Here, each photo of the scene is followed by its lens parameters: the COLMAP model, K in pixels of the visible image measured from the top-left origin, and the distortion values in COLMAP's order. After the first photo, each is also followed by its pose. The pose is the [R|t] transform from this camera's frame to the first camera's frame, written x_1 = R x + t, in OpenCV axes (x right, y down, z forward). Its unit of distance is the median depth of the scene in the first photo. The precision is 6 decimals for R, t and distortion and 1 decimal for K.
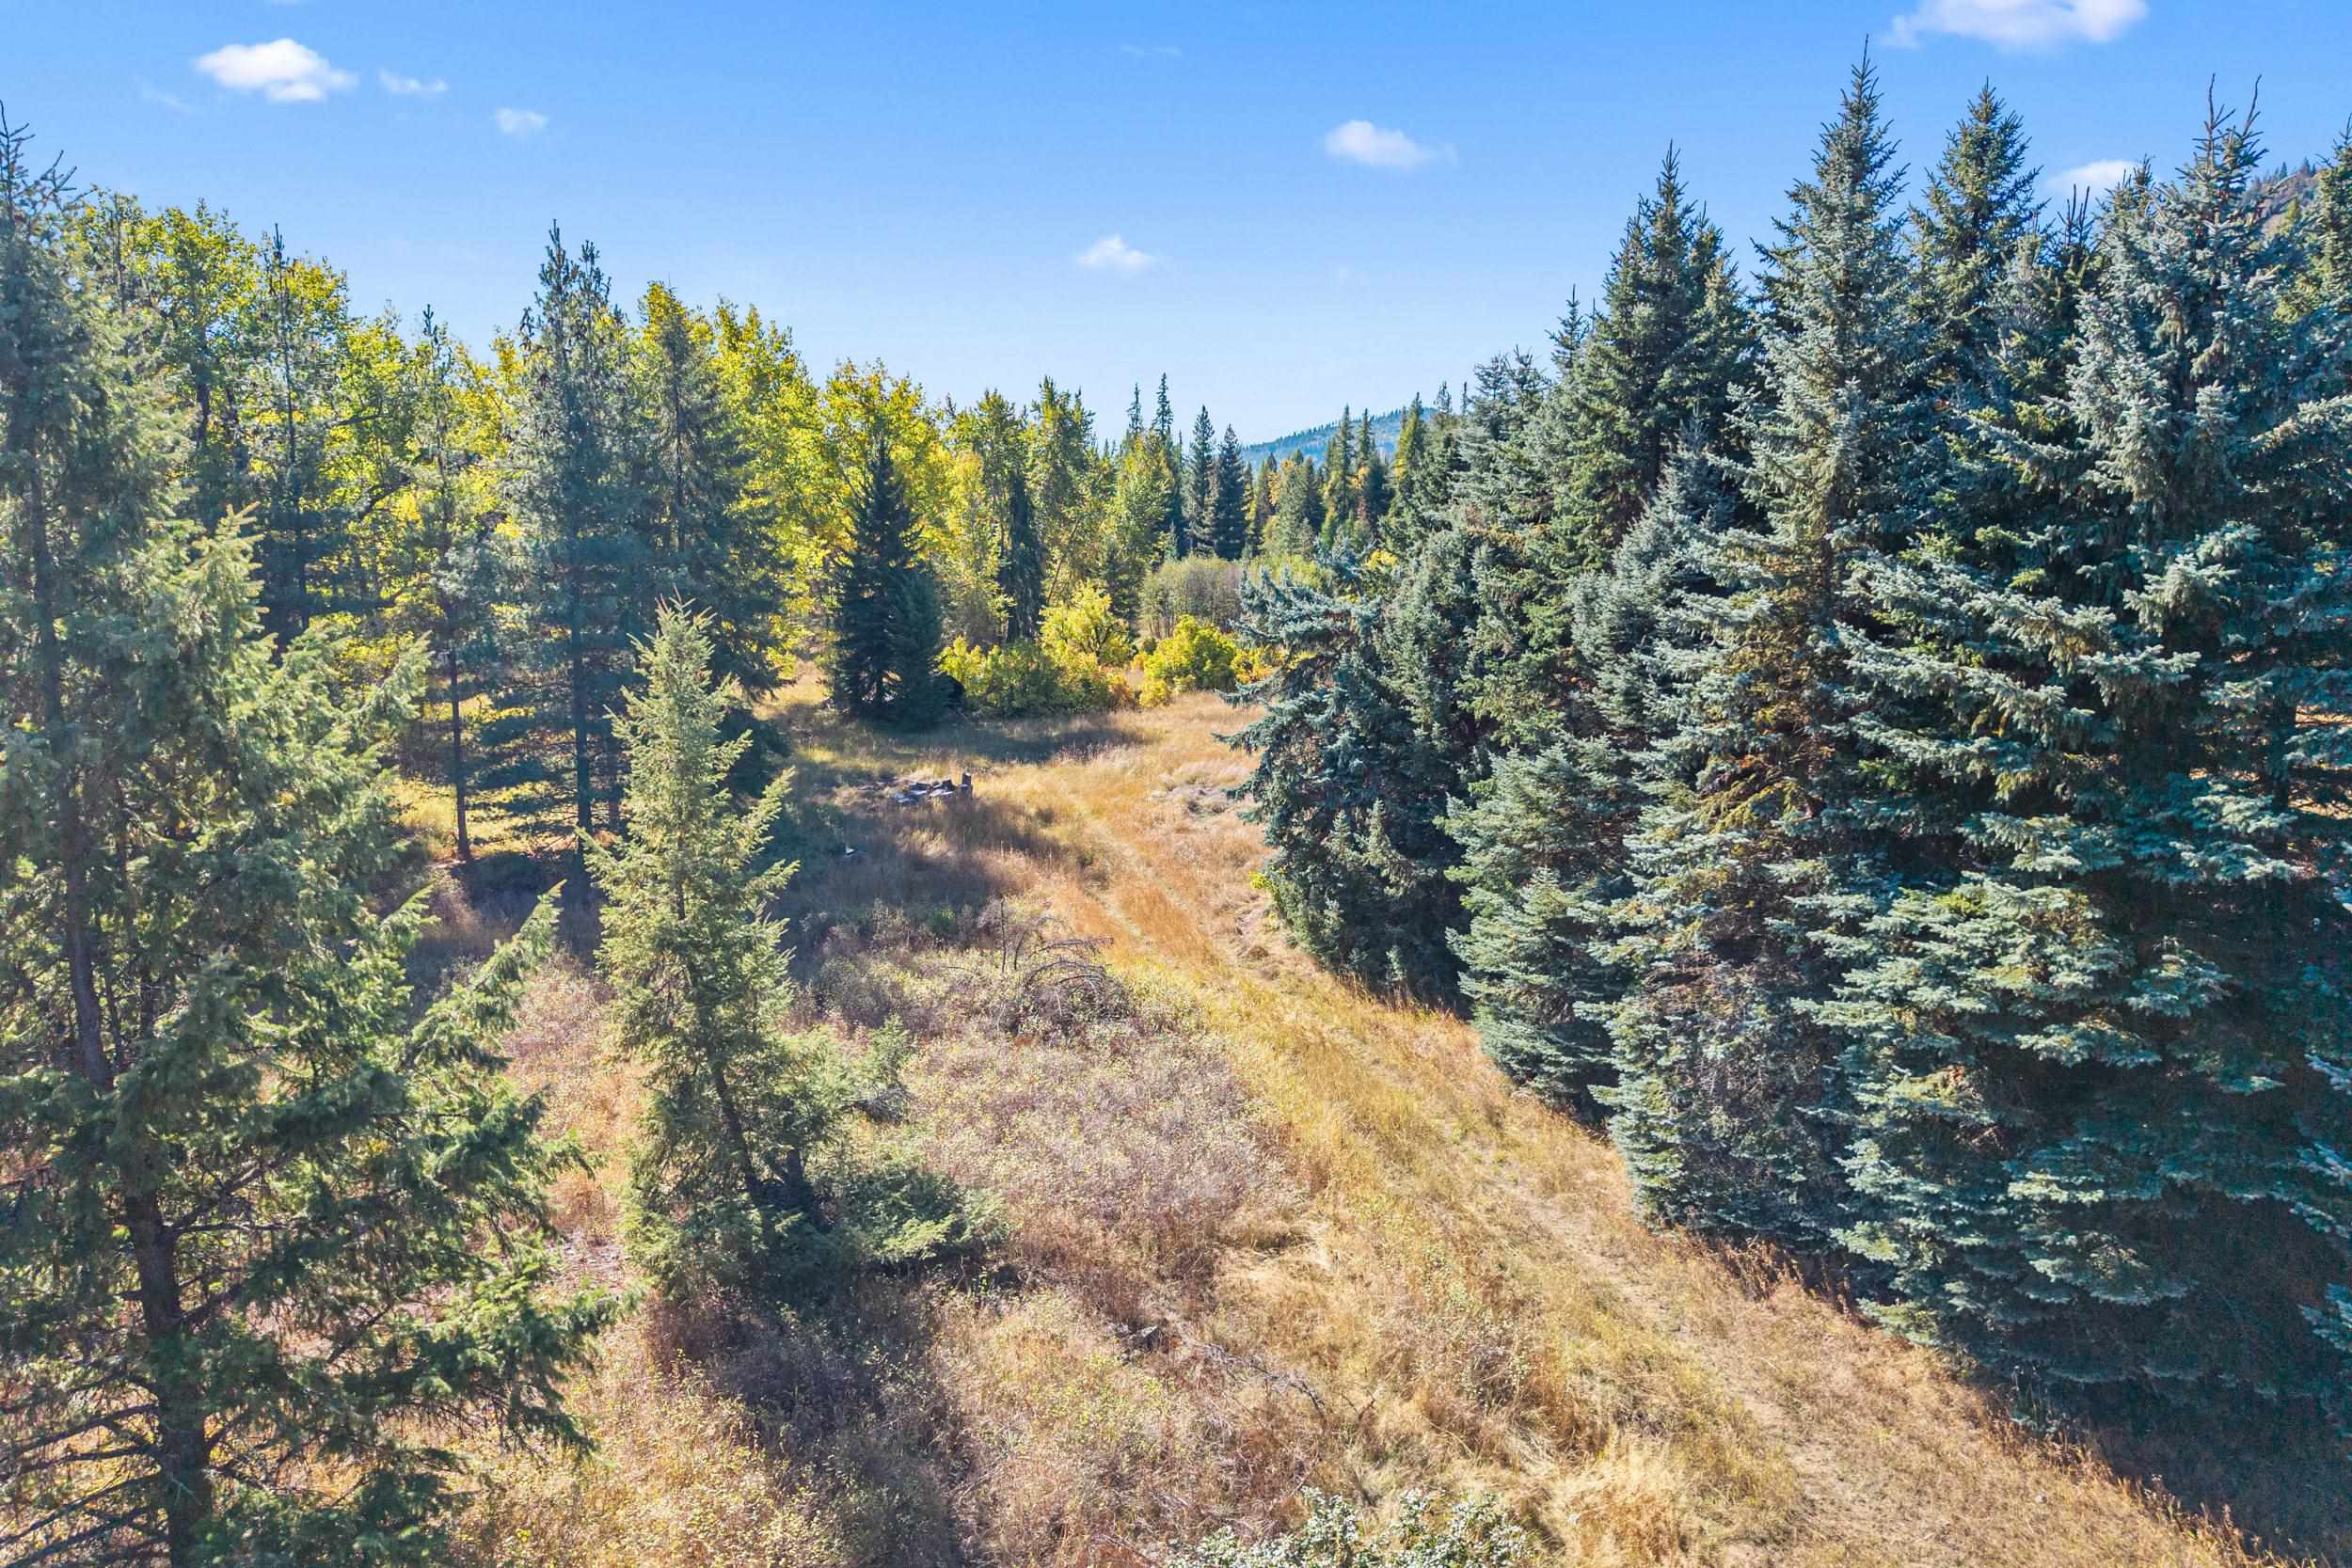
lens RADIAL K [[1571.1, 0, 1167.8], [0, 1571.1, 793.2], [0, 0, 1]] dist [0.020429, -0.034113]
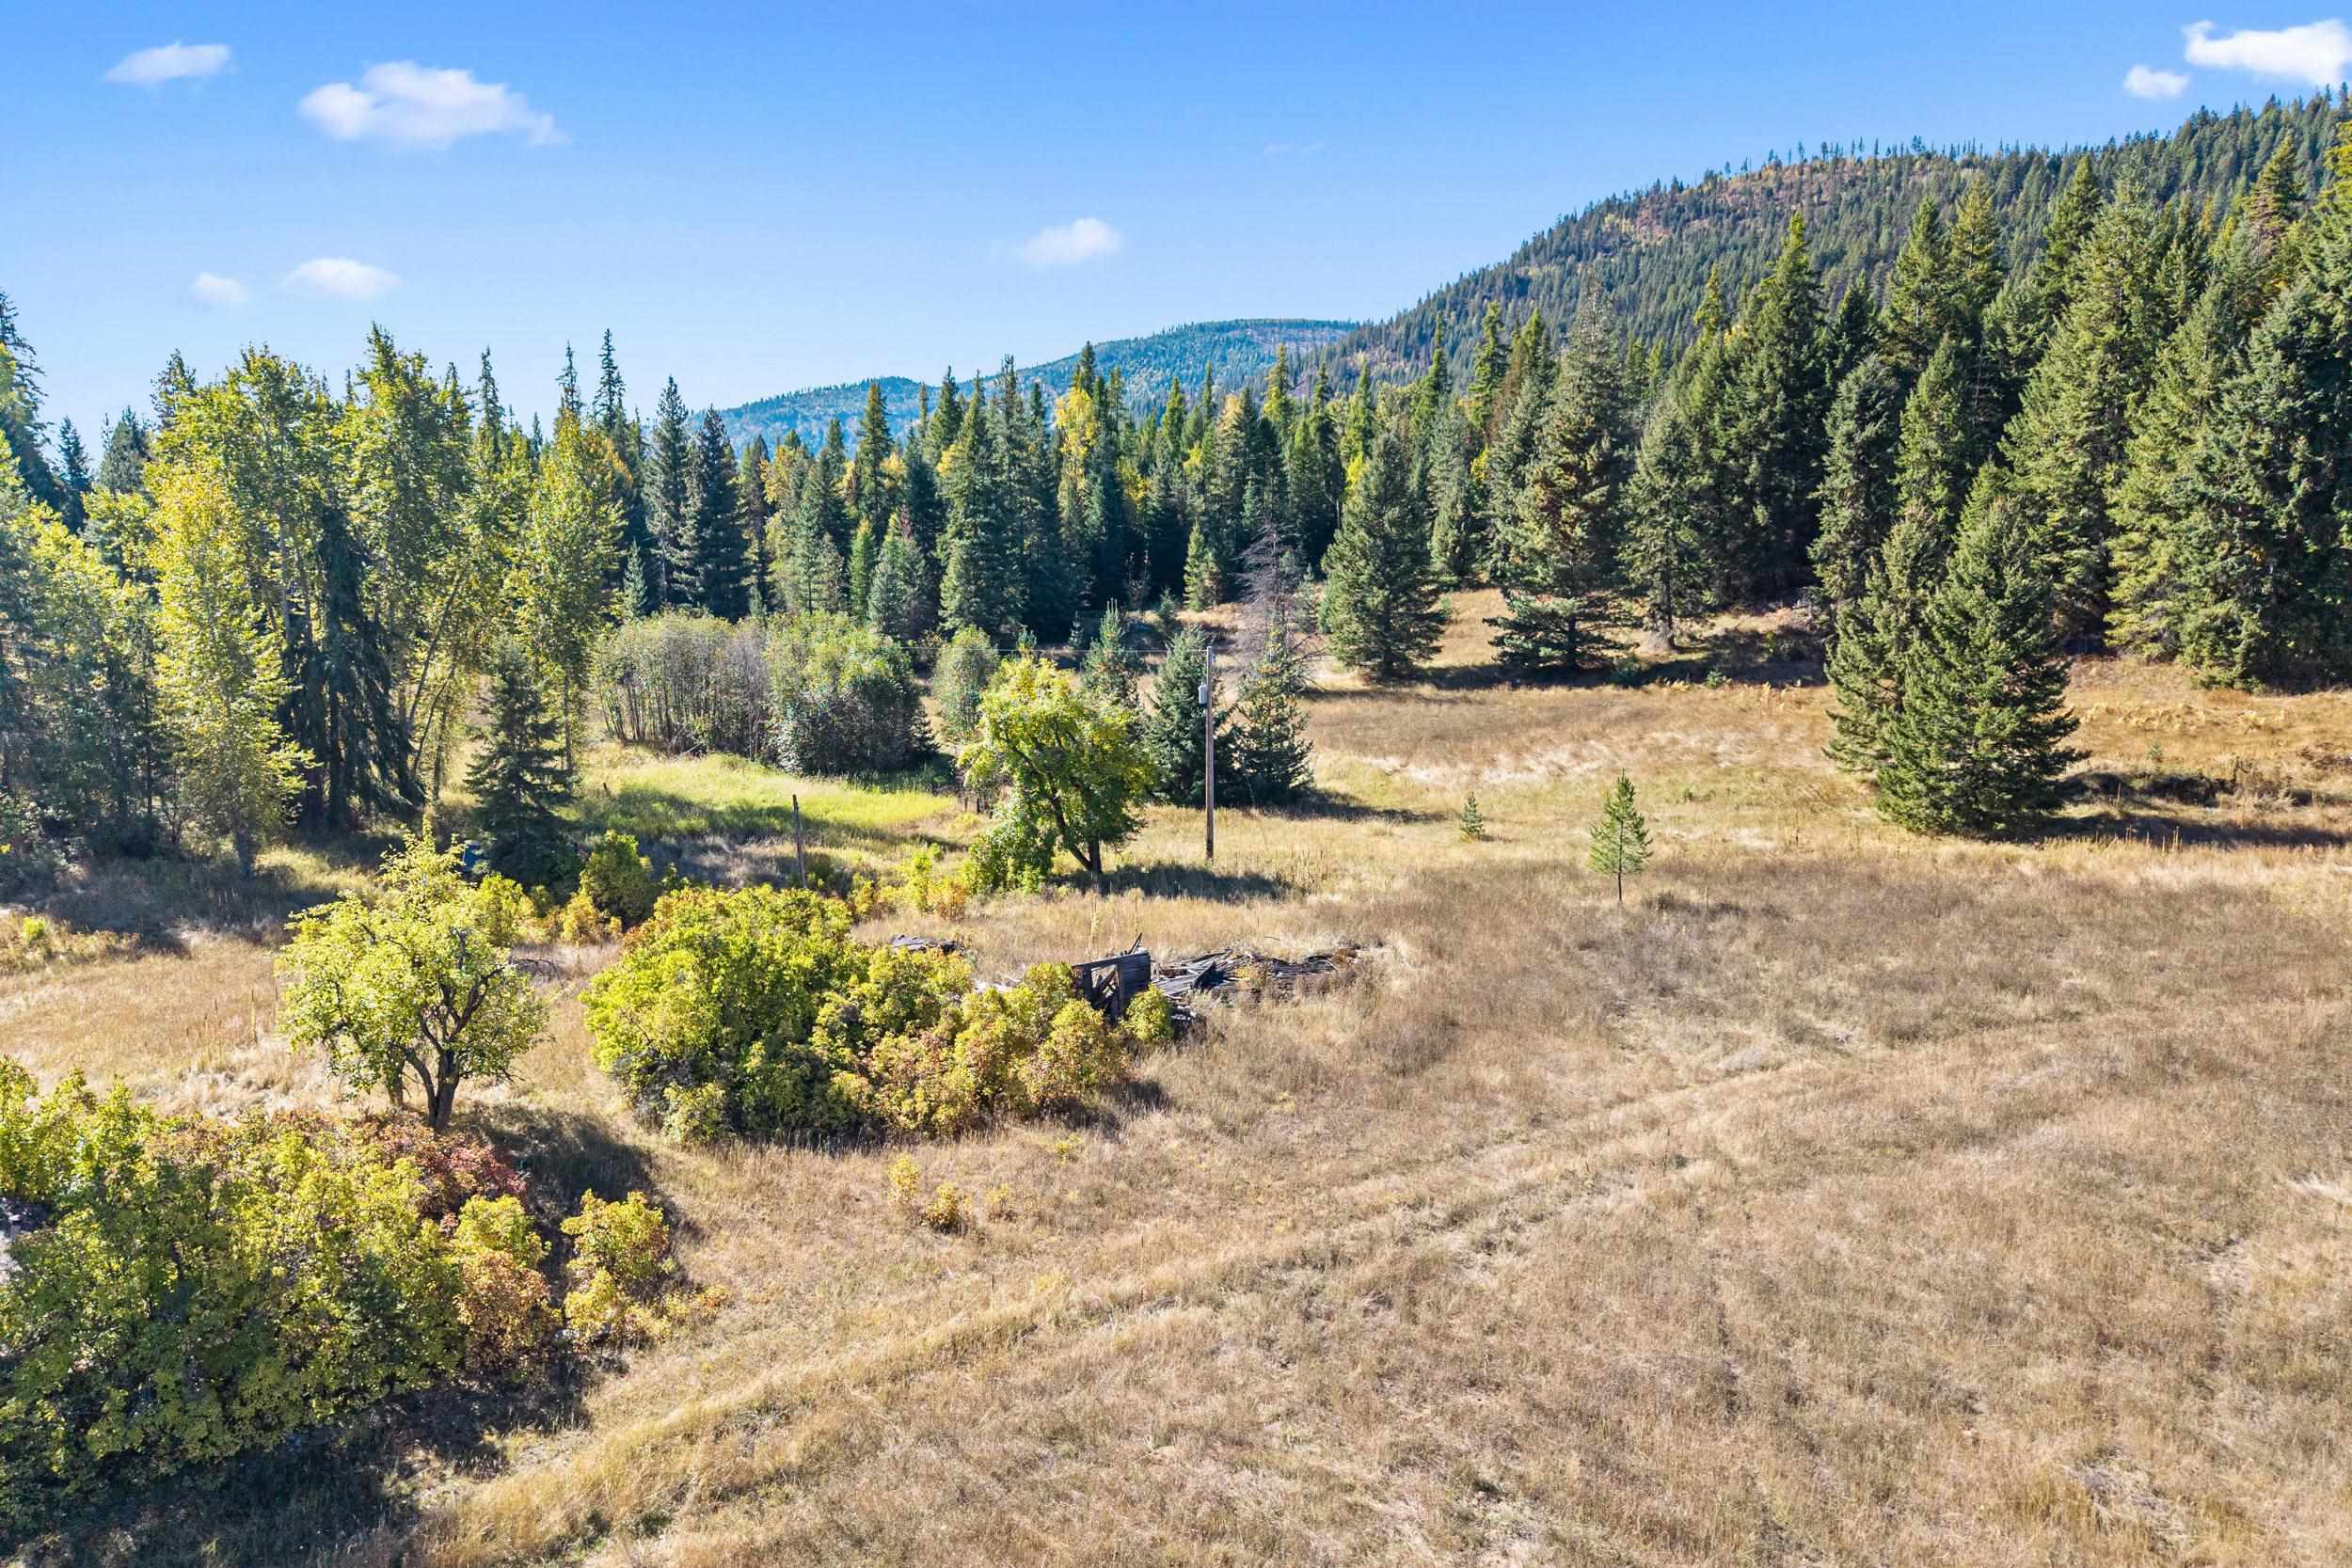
lens RADIAL K [[1571.1, 0, 1195.2], [0, 1571.1, 783.2], [0, 0, 1]] dist [0.020429, -0.034113]
pose [[0.943001, -0.055899, 0.328061, 0.002982], [0.051069, 0.998423, 0.023329, -0.076490], [-0.328847, -0.005246, 0.944368, 0.286172]]
